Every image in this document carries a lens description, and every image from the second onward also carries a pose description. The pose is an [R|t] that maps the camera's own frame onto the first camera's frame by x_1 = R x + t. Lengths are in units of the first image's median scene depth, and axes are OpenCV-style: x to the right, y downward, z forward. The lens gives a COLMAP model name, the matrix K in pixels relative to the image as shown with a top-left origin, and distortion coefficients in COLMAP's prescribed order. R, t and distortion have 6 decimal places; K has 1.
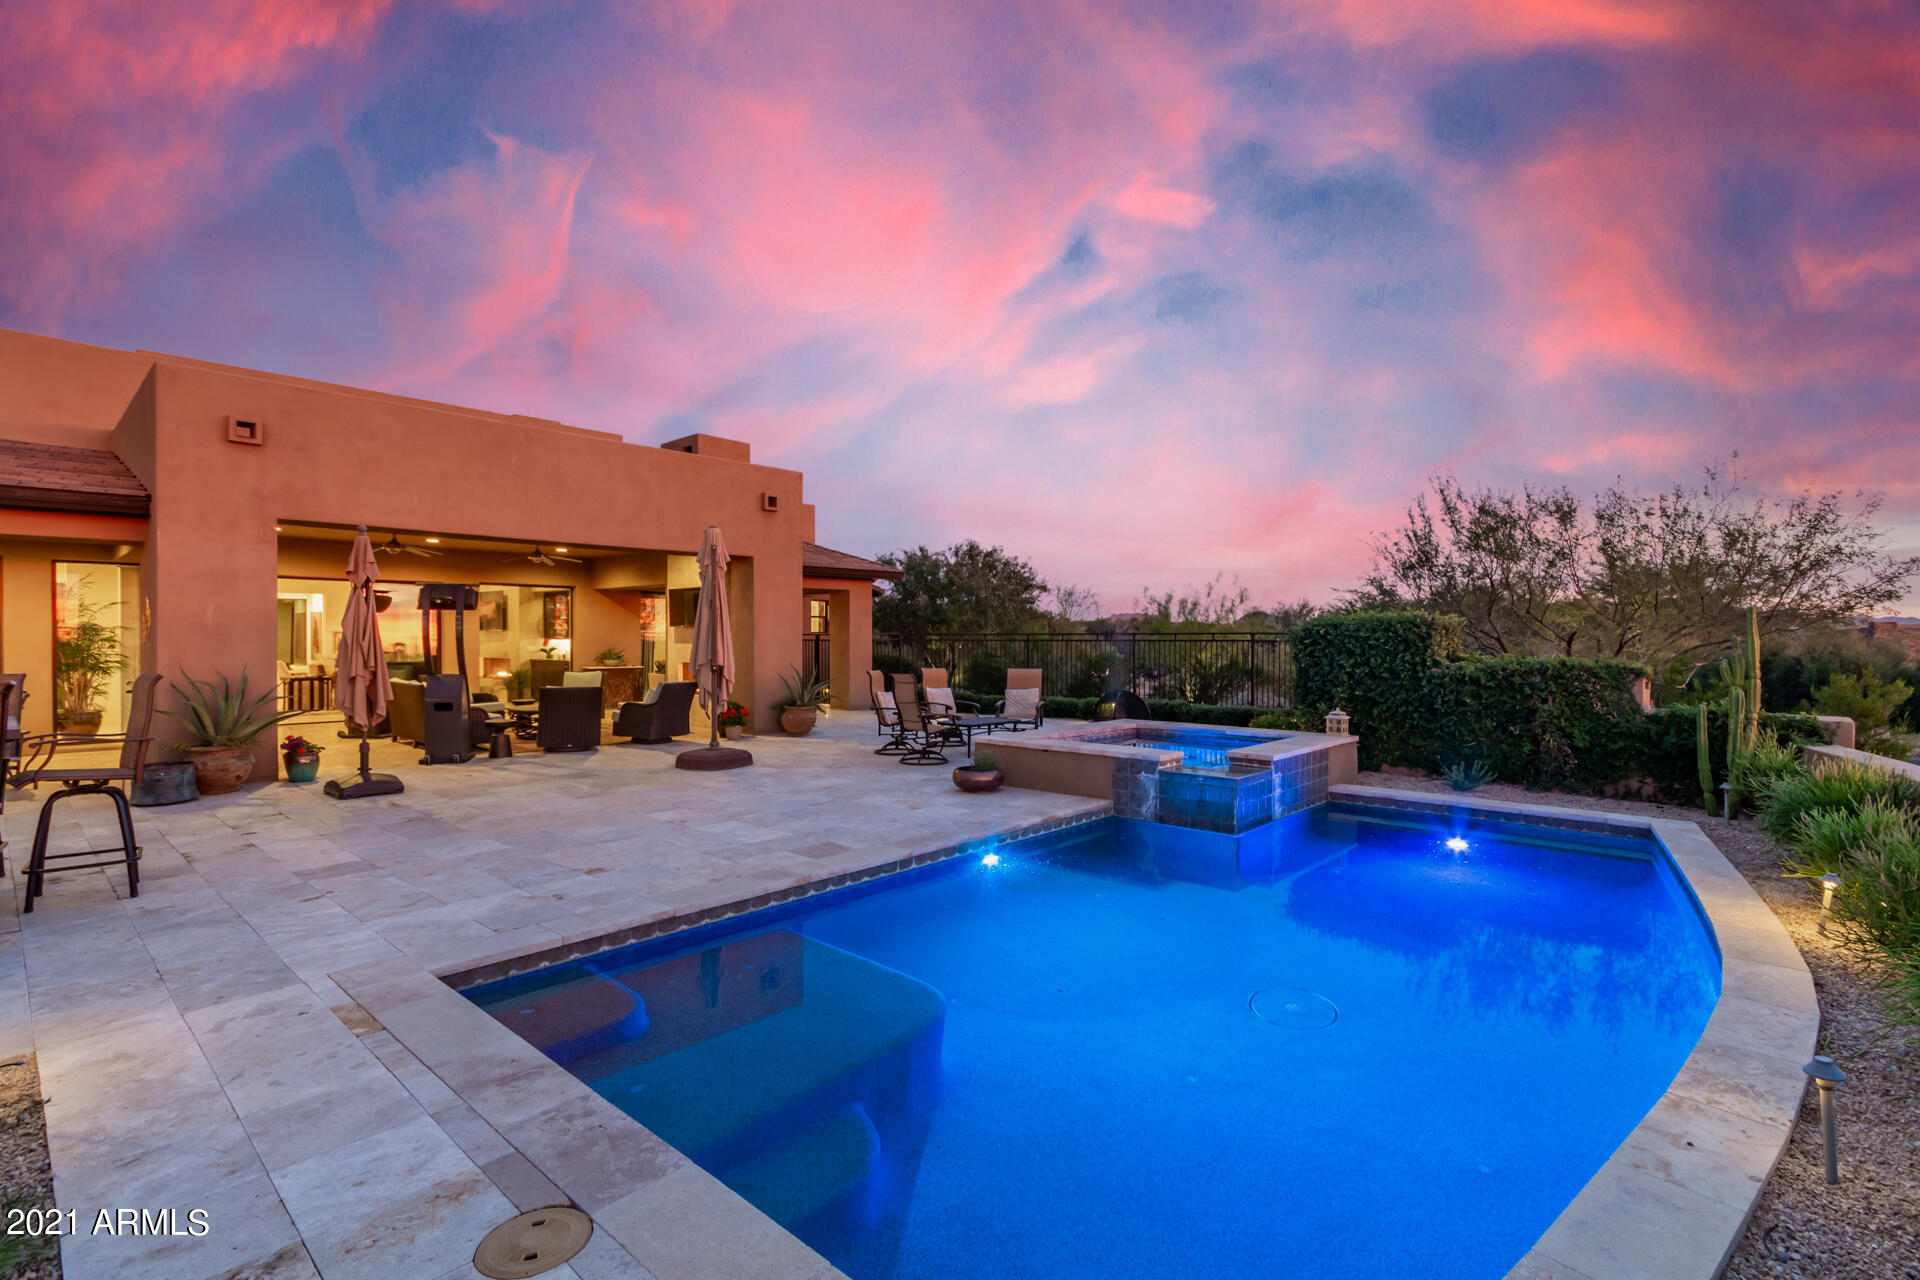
lens RADIAL K [[902.2, 0, 966.2], [0, 902.2, 636.4], [0, 0, 1]] dist [-0.001267, -0.000346]
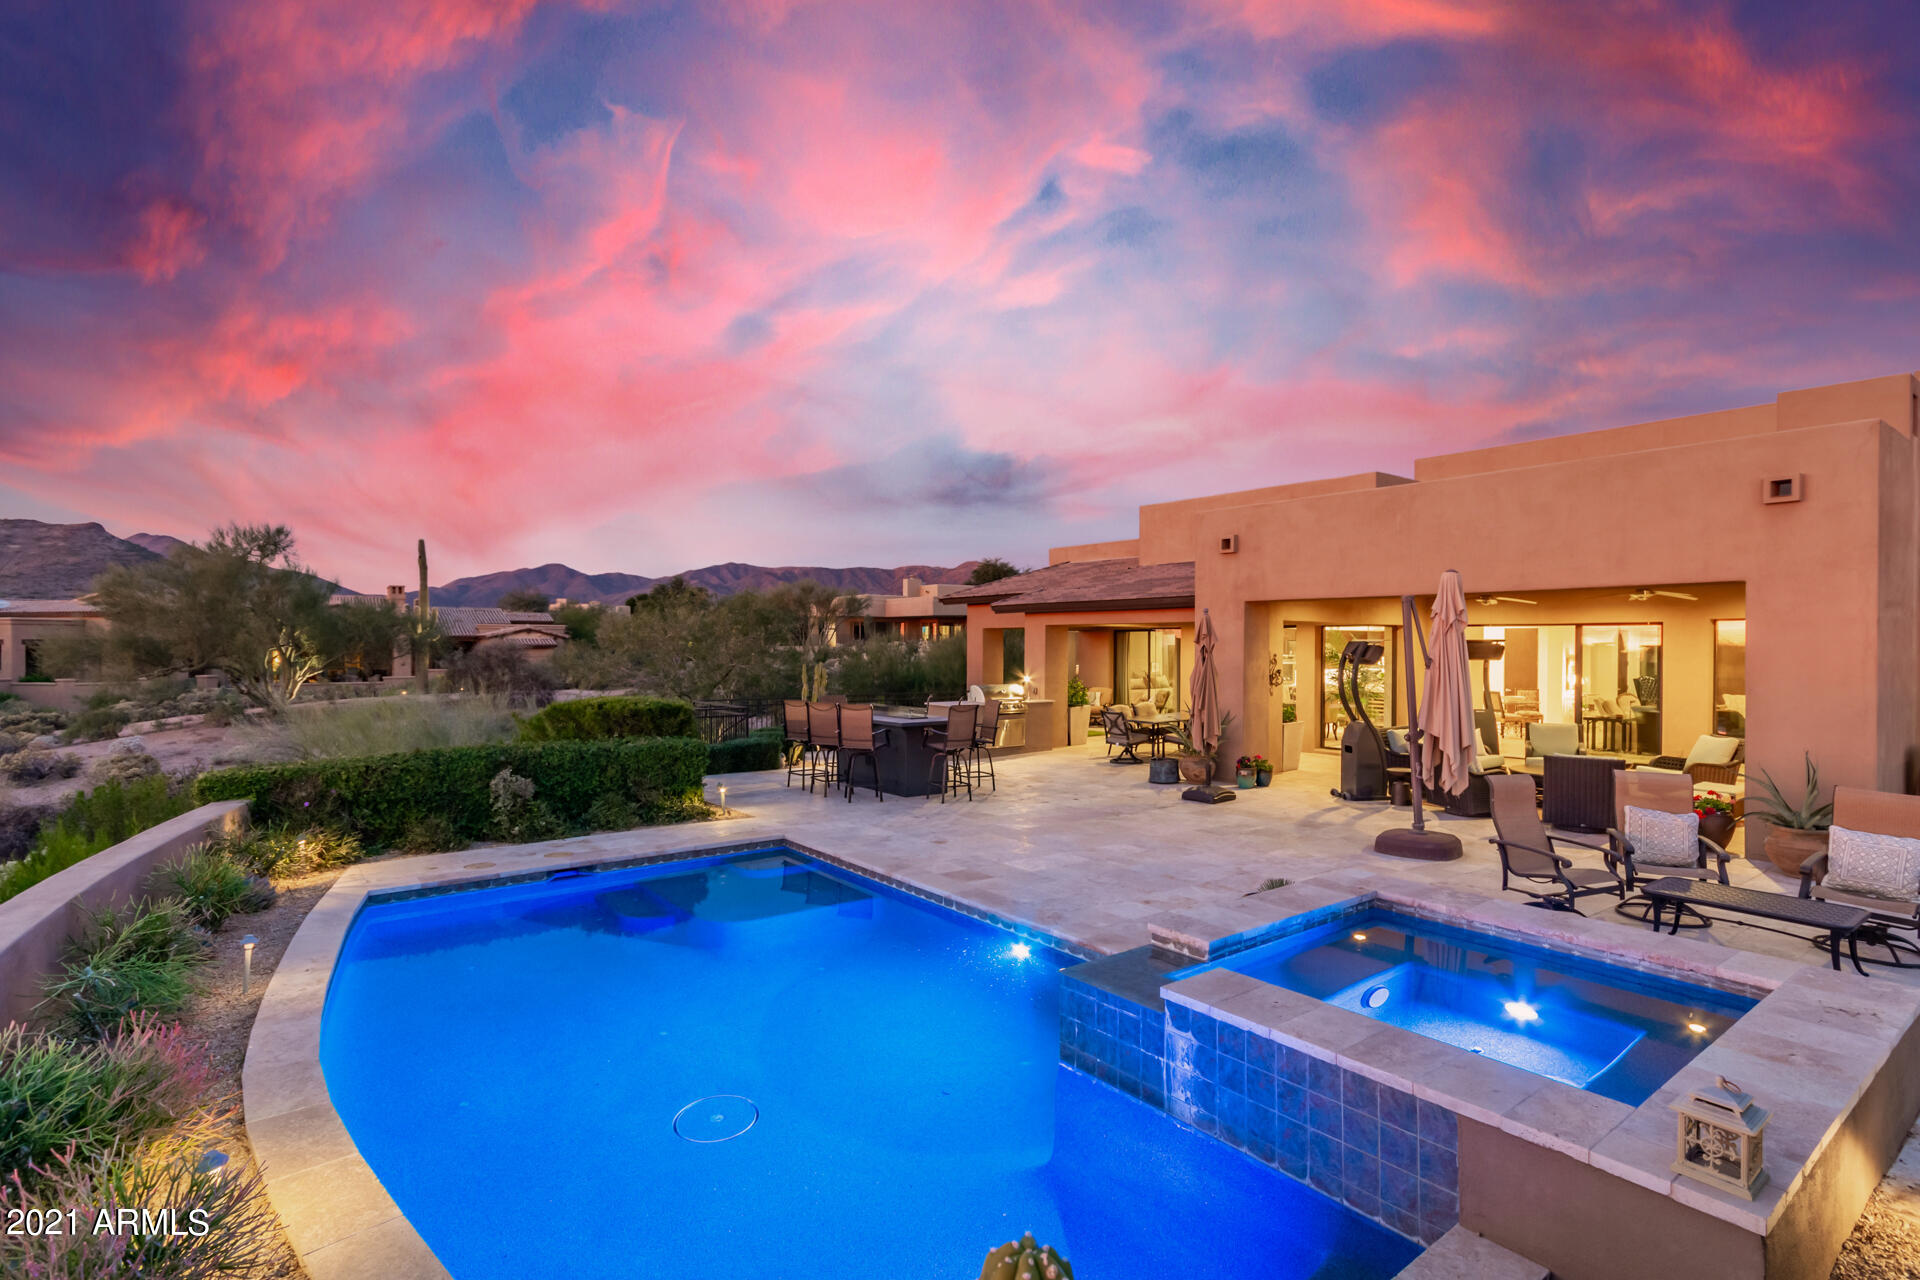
lens RADIAL K [[933.2, 0, 951.1], [0, 933.2, 636.5], [0, 0, 1]] dist [0.016311, 0.000728]
pose [[-0.192966, -0.010387, -0.981151, 0.993934], [-0.001449, 0.999946, -0.010301, -0.075683], [0.981204, -0.000566, -0.192970, 1.074453]]
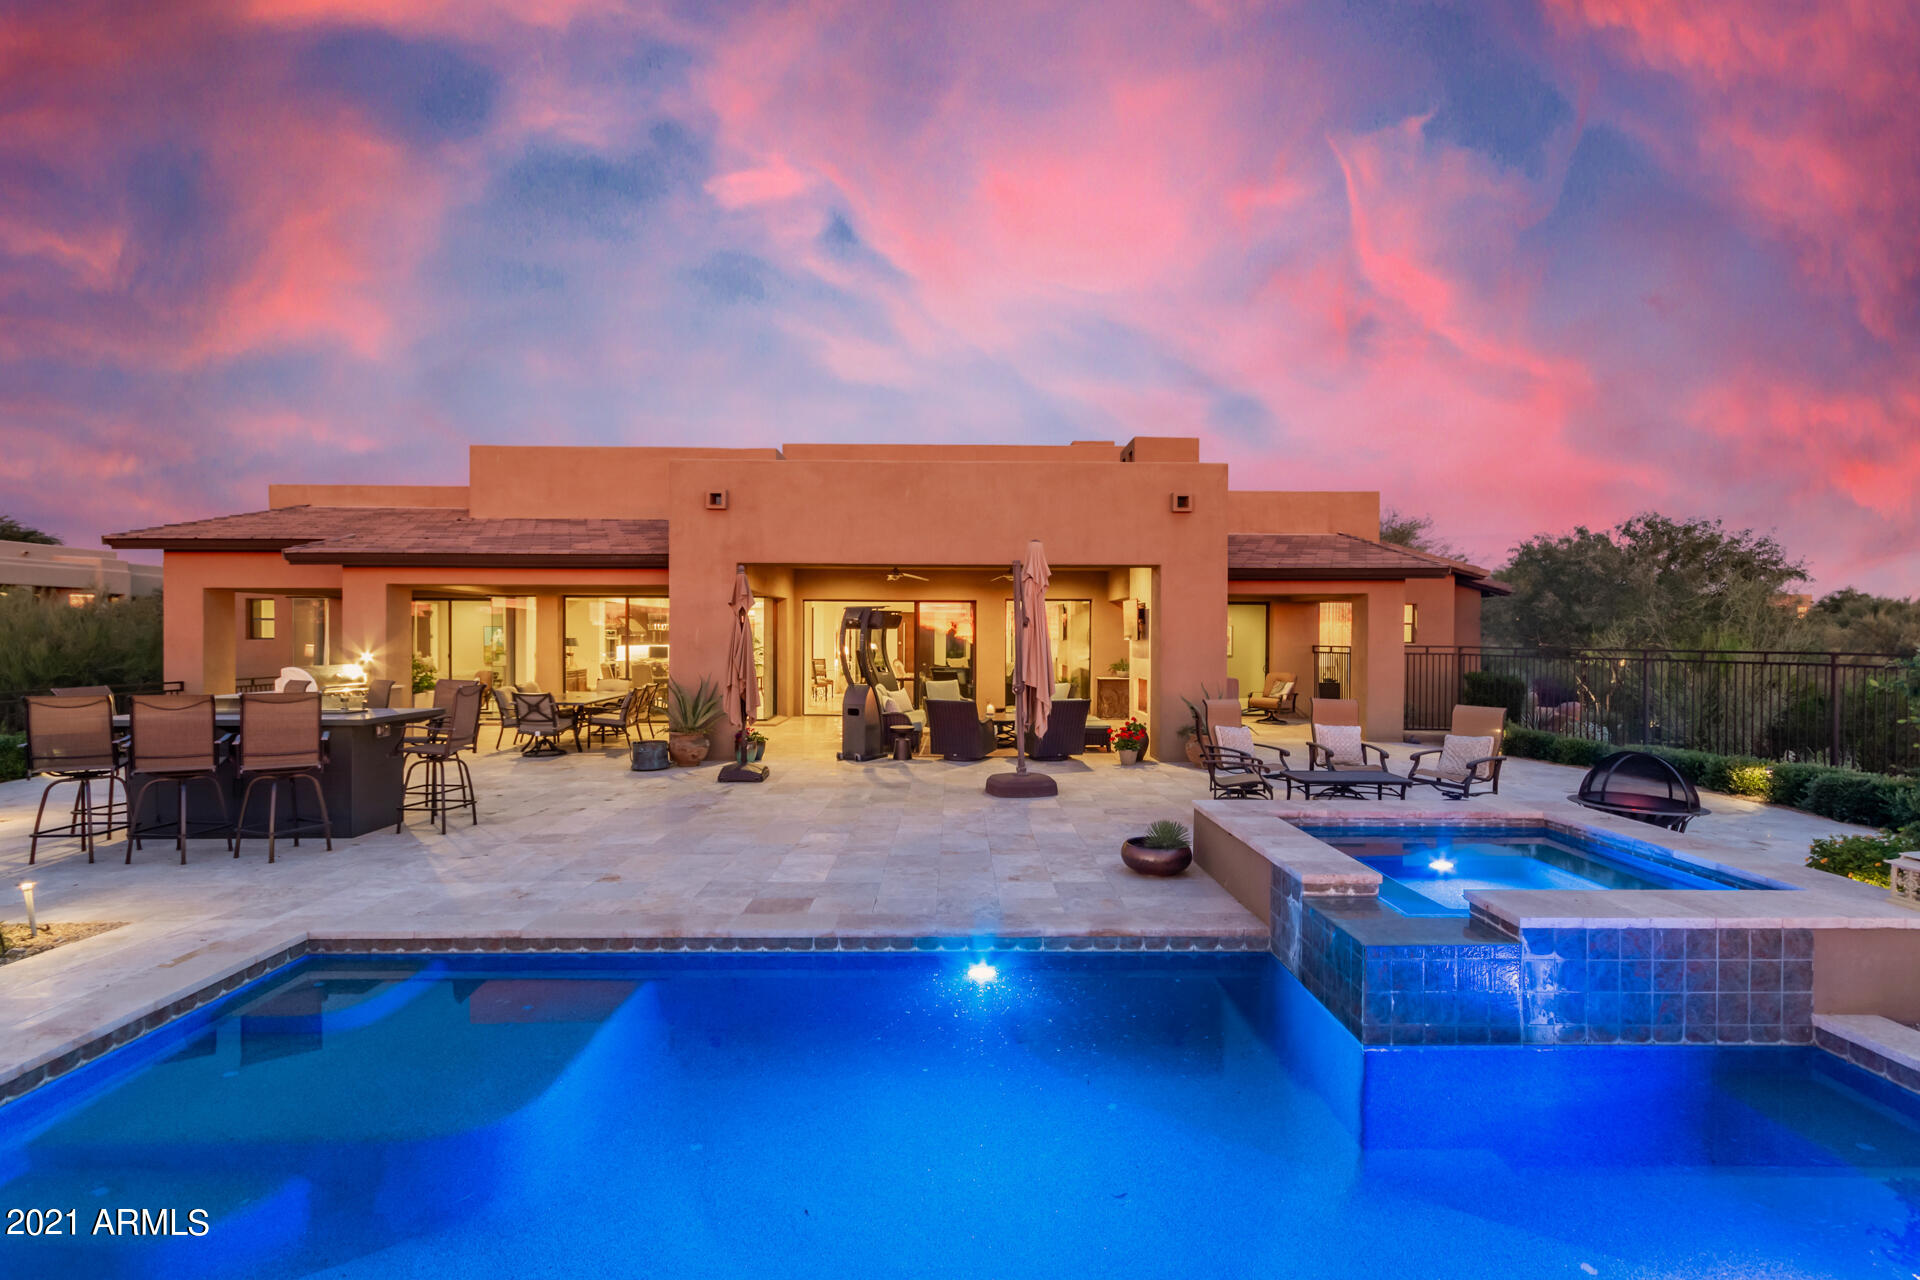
lens RADIAL K [[897.4, 0, 960.0], [0, 897.4, 640.0], [0, 0, 1]] dist [0.005174, 0.000409]
pose [[0.678008, 0.004267, -0.735042, 0.545206], [-0.002580, 0.999991, 0.003425, -0.029116], [0.735050, -0.000426, 0.678013, 0.454536]]
